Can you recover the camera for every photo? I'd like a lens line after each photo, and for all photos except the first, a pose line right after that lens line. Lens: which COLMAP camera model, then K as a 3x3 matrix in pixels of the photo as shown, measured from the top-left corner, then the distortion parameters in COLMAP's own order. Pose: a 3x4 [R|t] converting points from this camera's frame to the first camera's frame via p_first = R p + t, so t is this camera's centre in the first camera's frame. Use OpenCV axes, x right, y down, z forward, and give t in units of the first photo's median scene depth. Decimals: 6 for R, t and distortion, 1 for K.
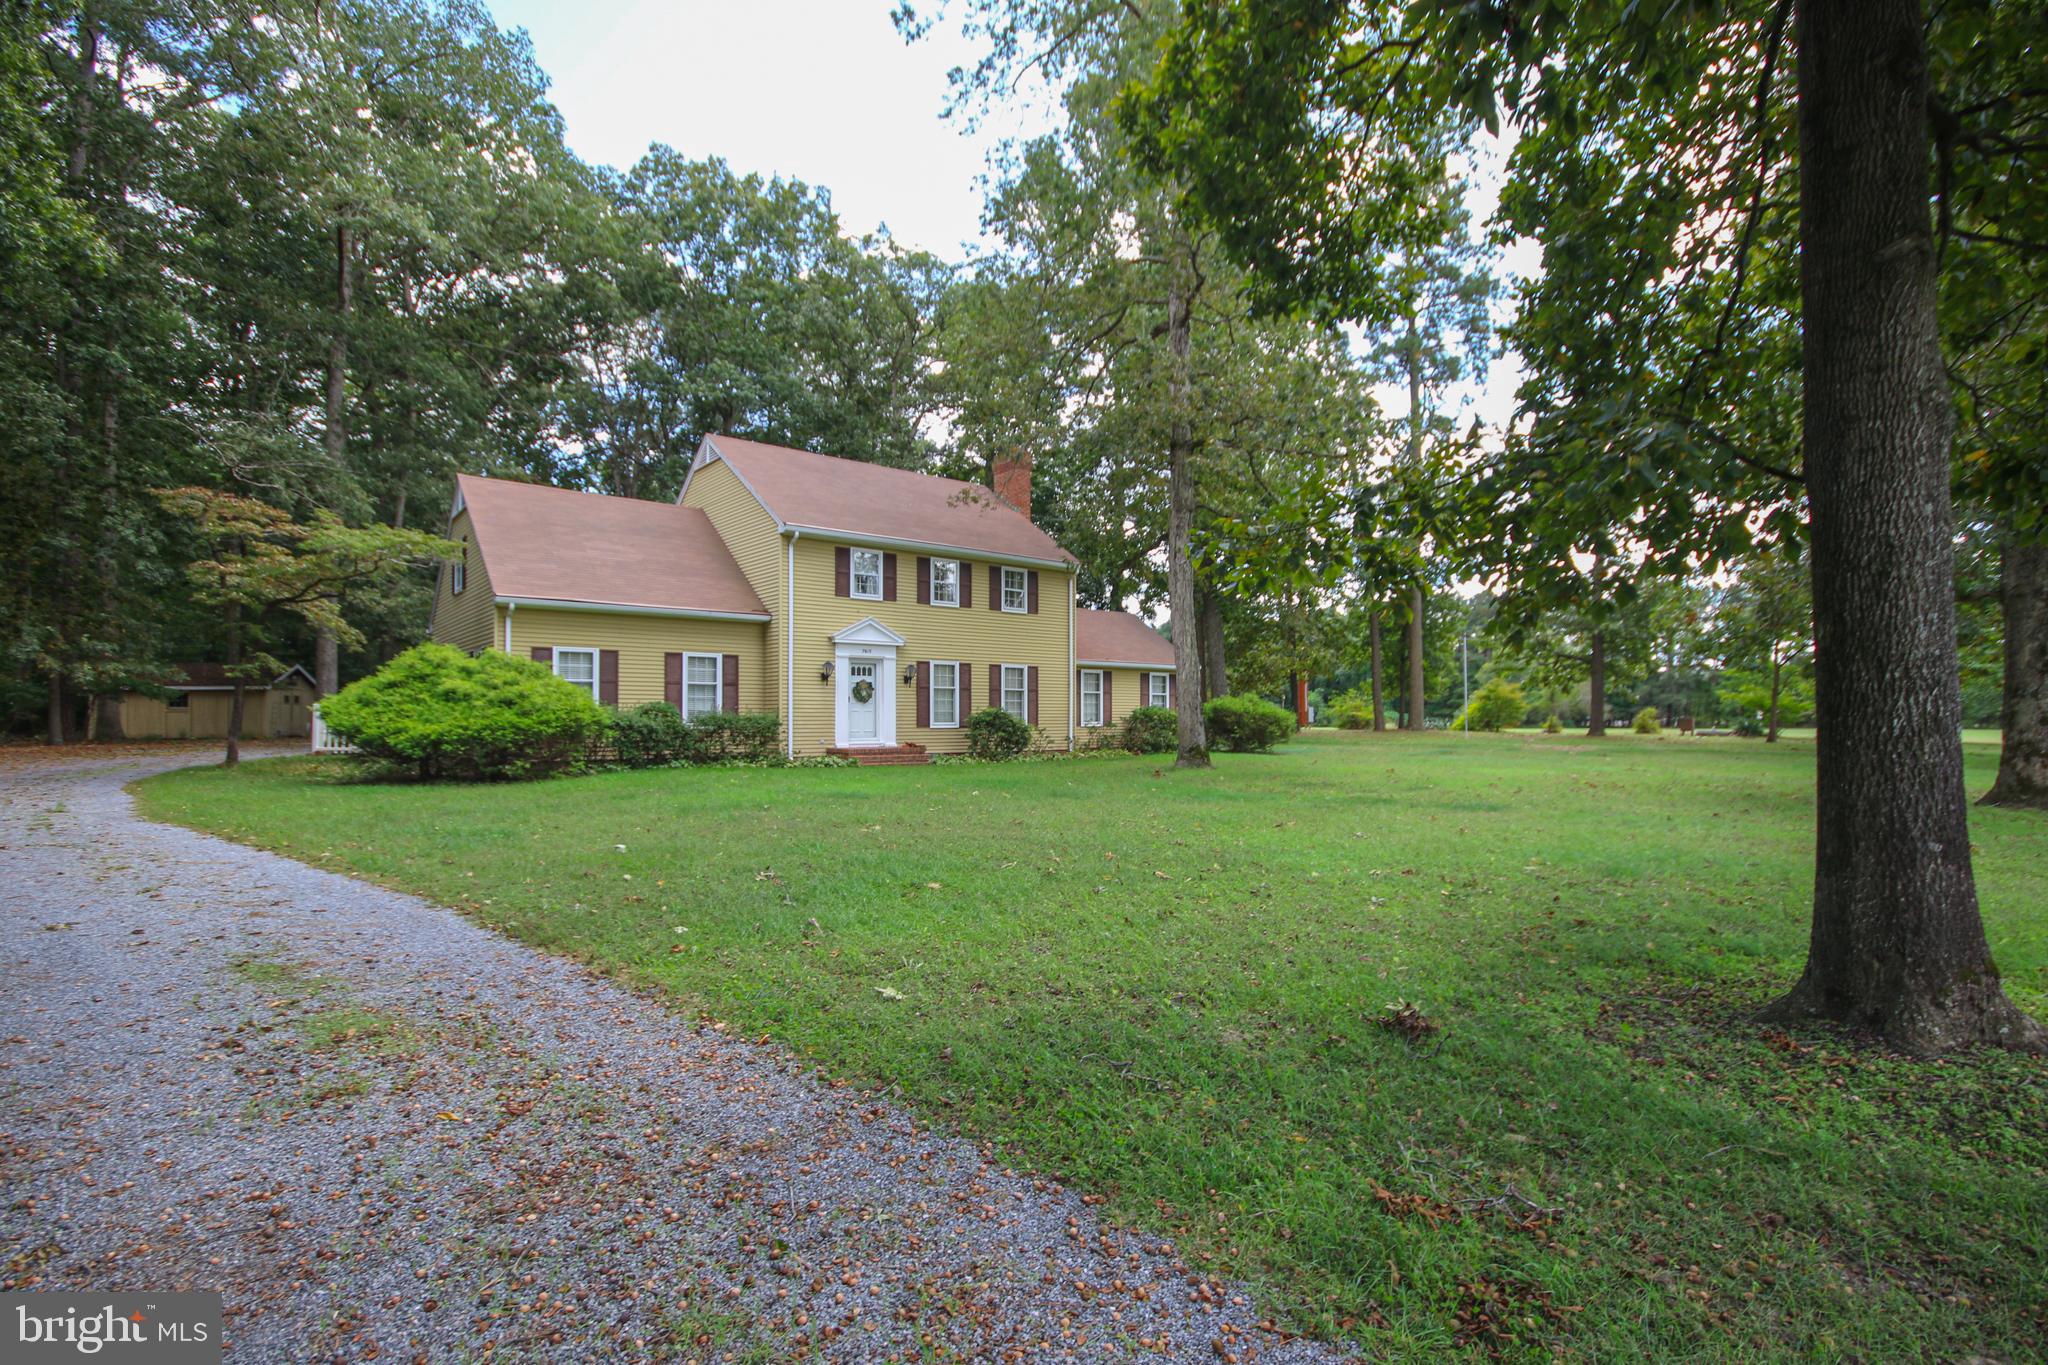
lens RADIAL K [[926.7, 0, 1025.8], [0, 926.7, 701.9], [0, 0, 1]] dist [-0.018204, -0.007735]
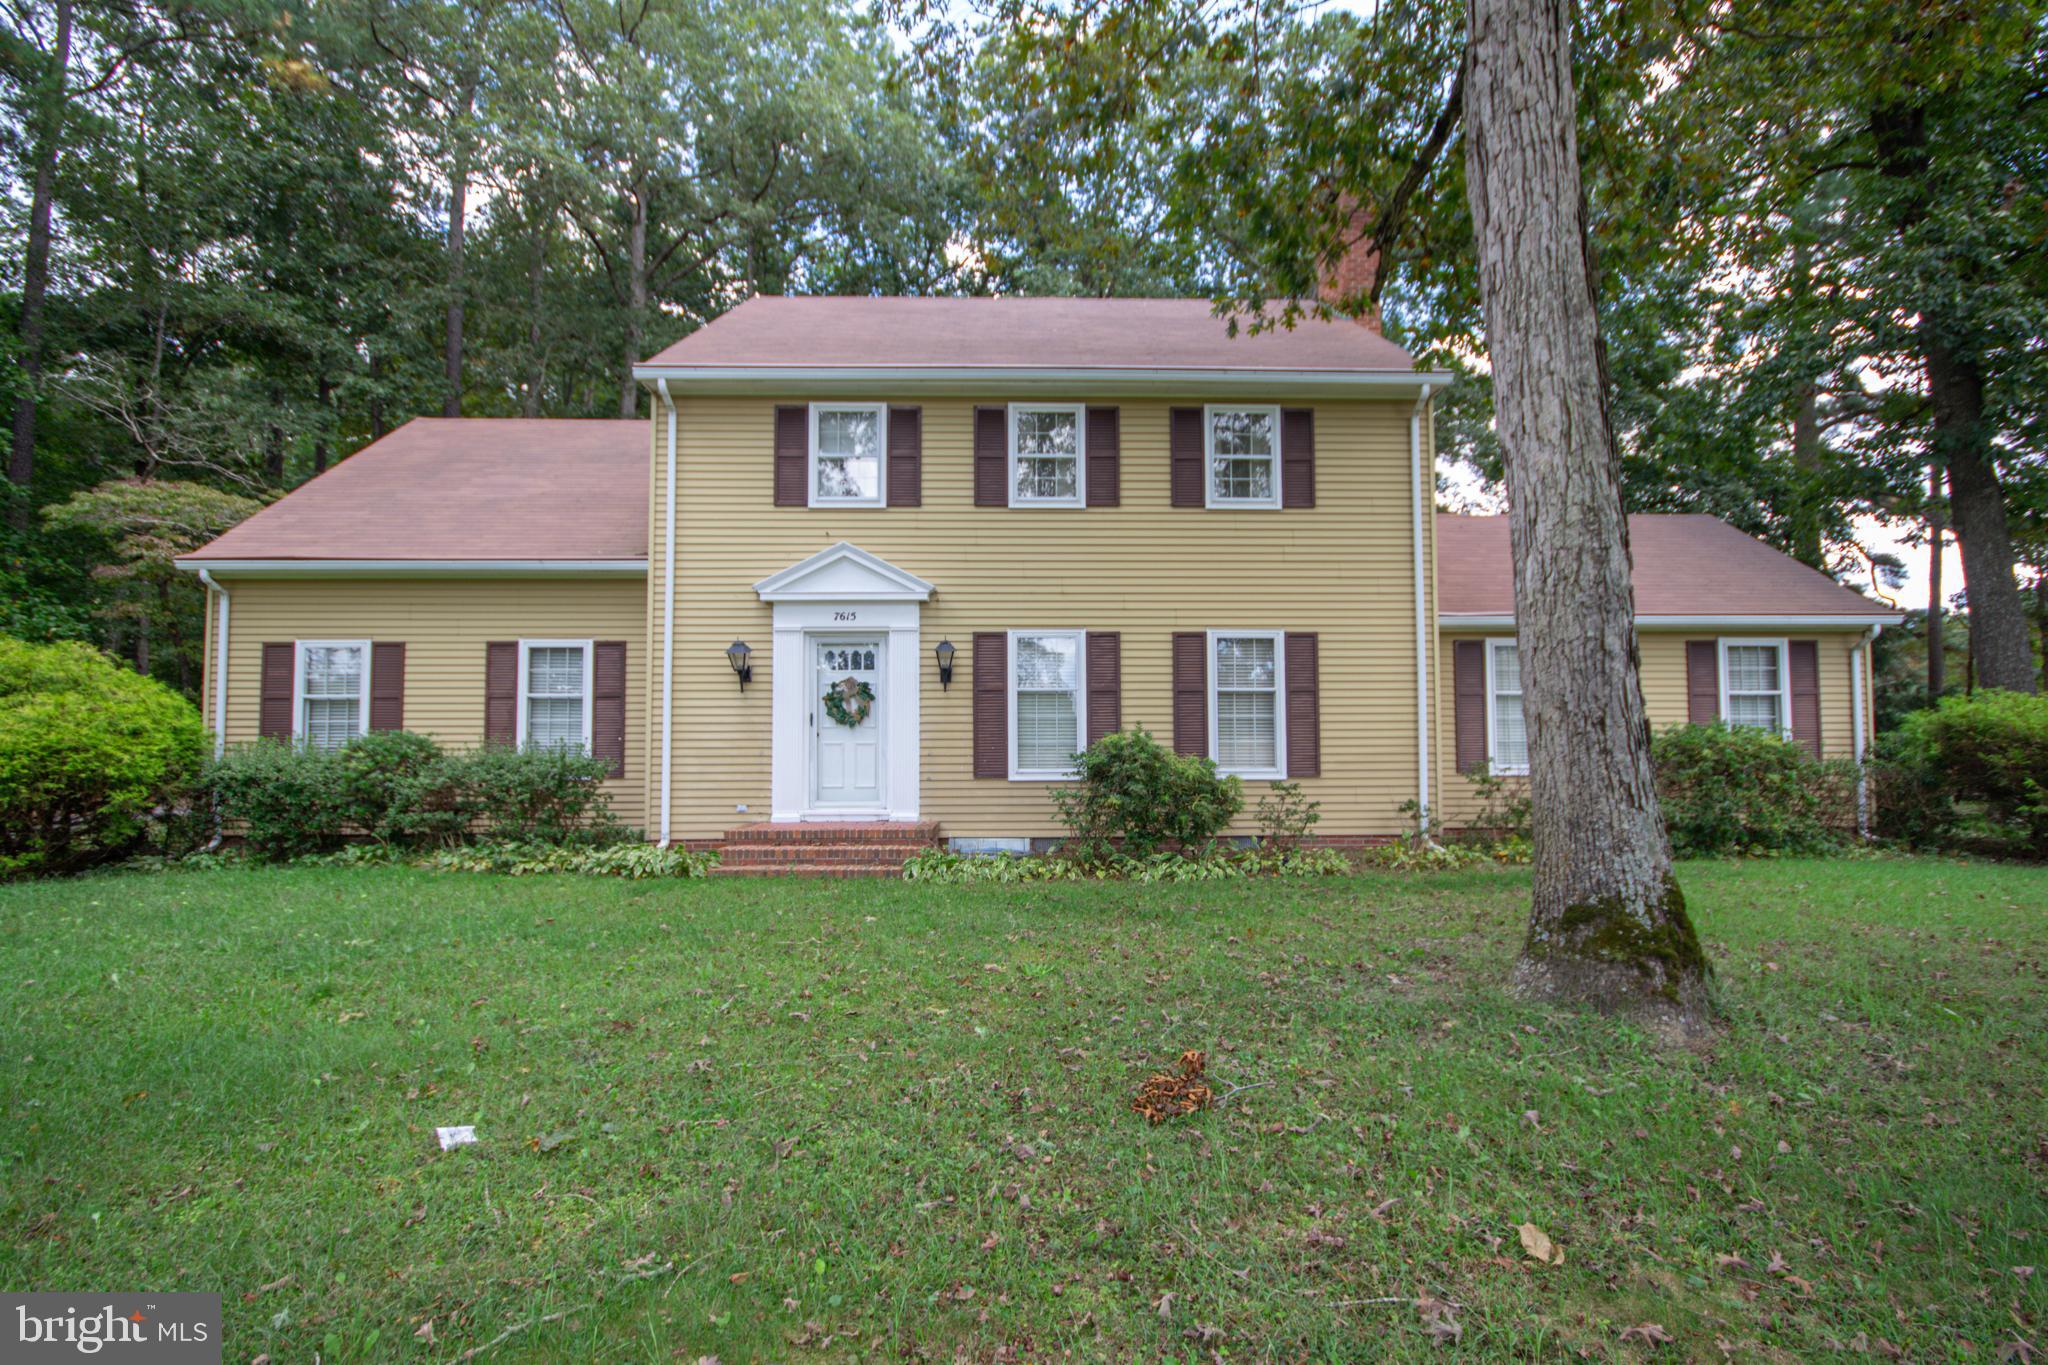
lens RADIAL K [[926.7, 0, 1025.8], [0, 926.7, 701.9], [0, 0, 1]] dist [-0.018204, -0.007735]
pose [[0.799587, -0.031581, -0.599719, 0.190695], [0.015504, 0.999369, -0.031957, 0.005007], [0.600350, 0.016254, 0.799572, 0.722823]]
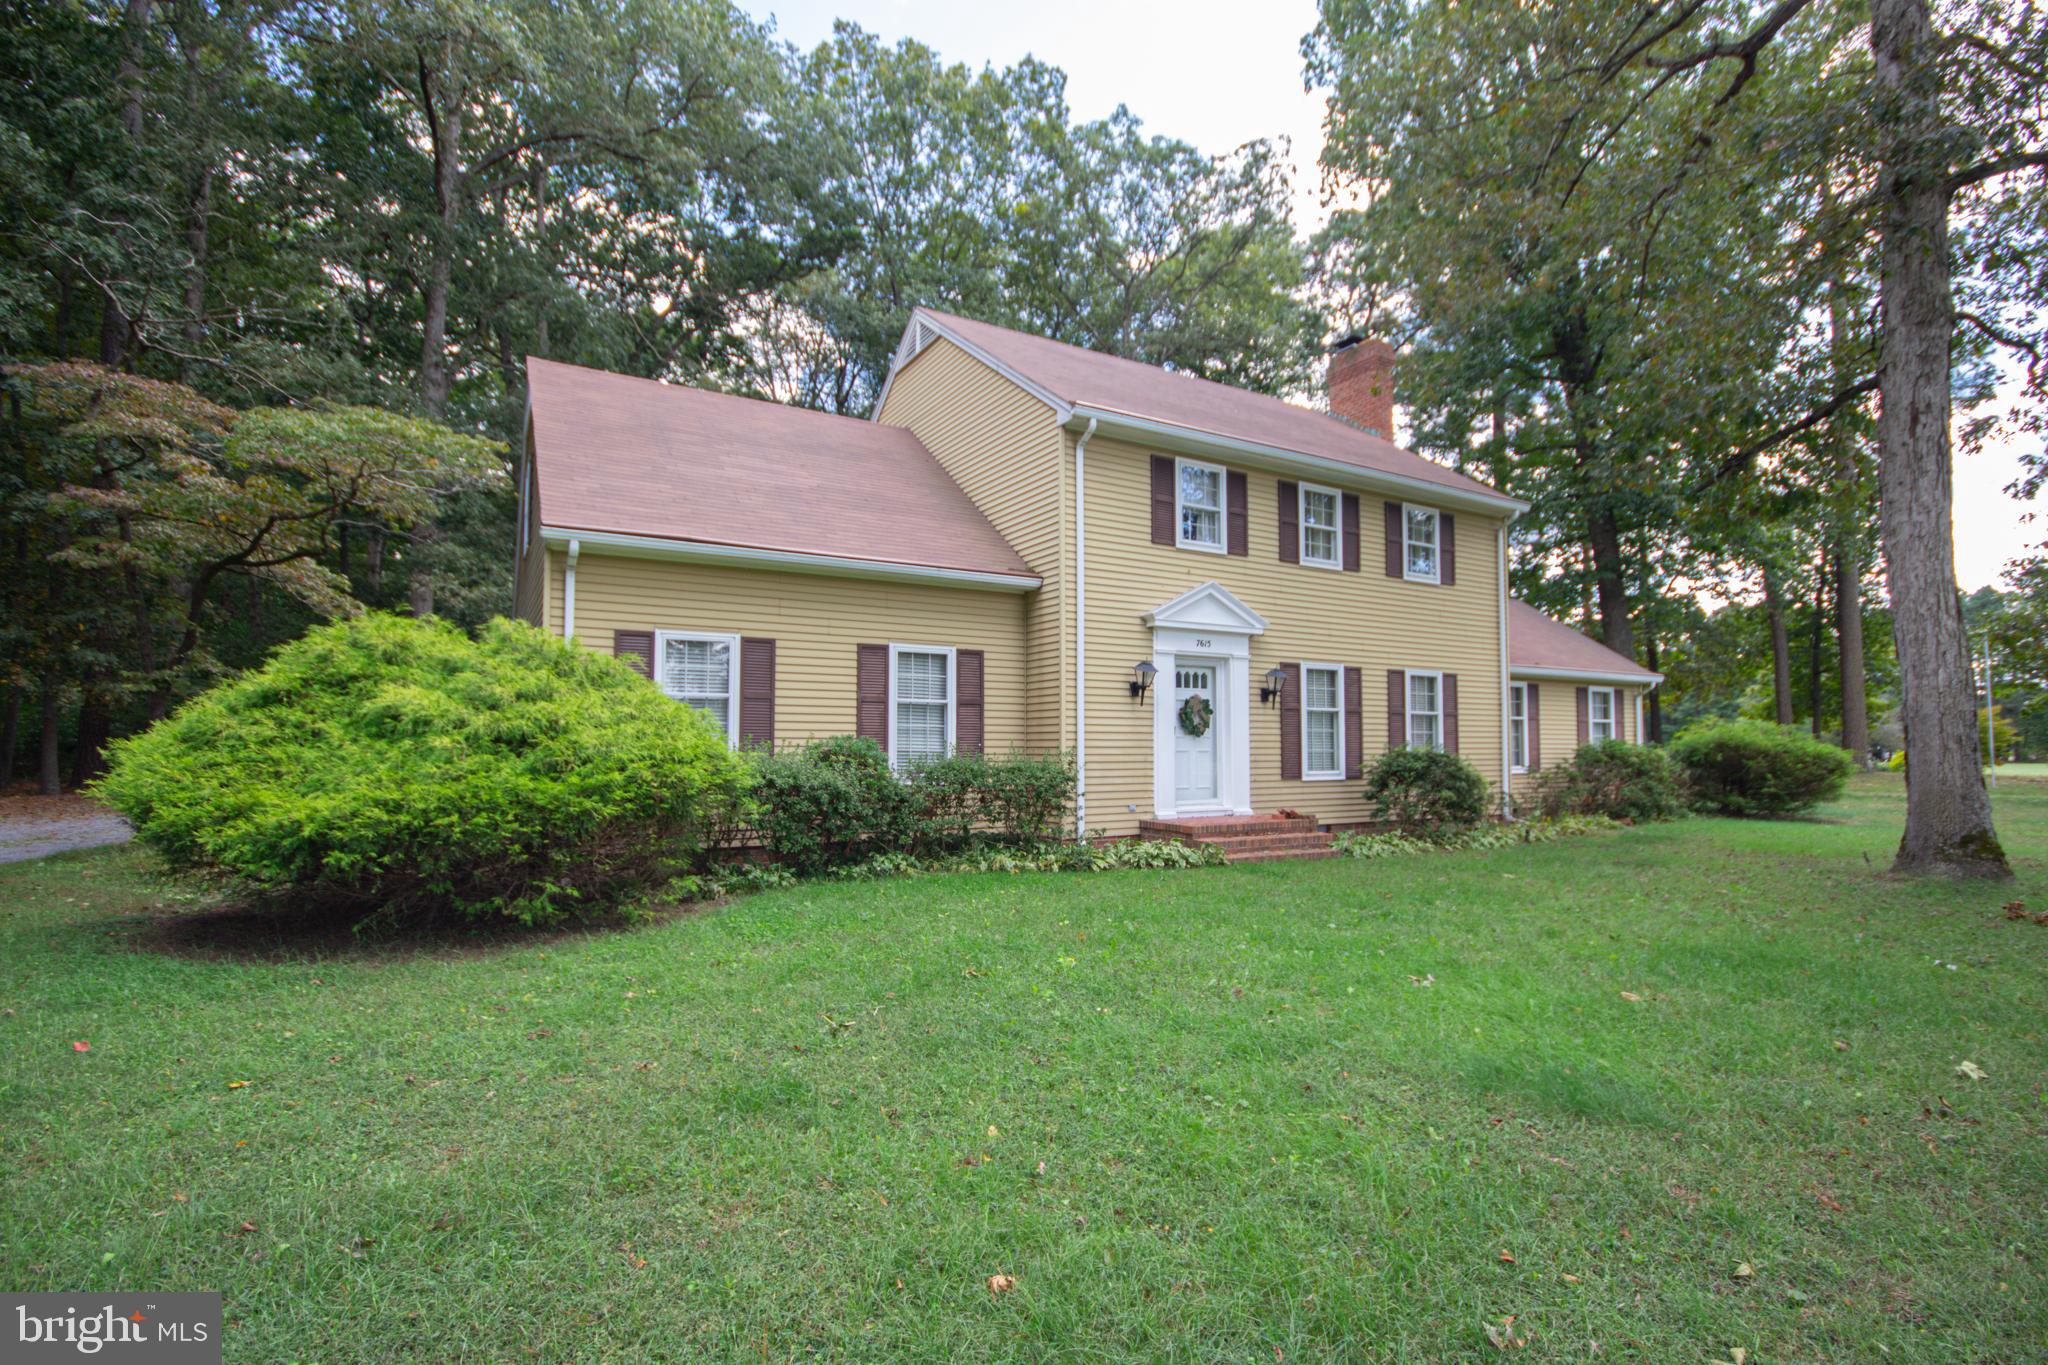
lens RADIAL K [[926.7, 0, 1025.8], [0, 926.7, 701.9], [0, 0, 1]] dist [-0.018204, -0.007735]
pose [[0.986920, -0.003363, -0.161177, -0.198731], [-0.001325, 0.999579, -0.028971, -0.003957], [0.161207, 0.028805, 0.986500, 0.464413]]
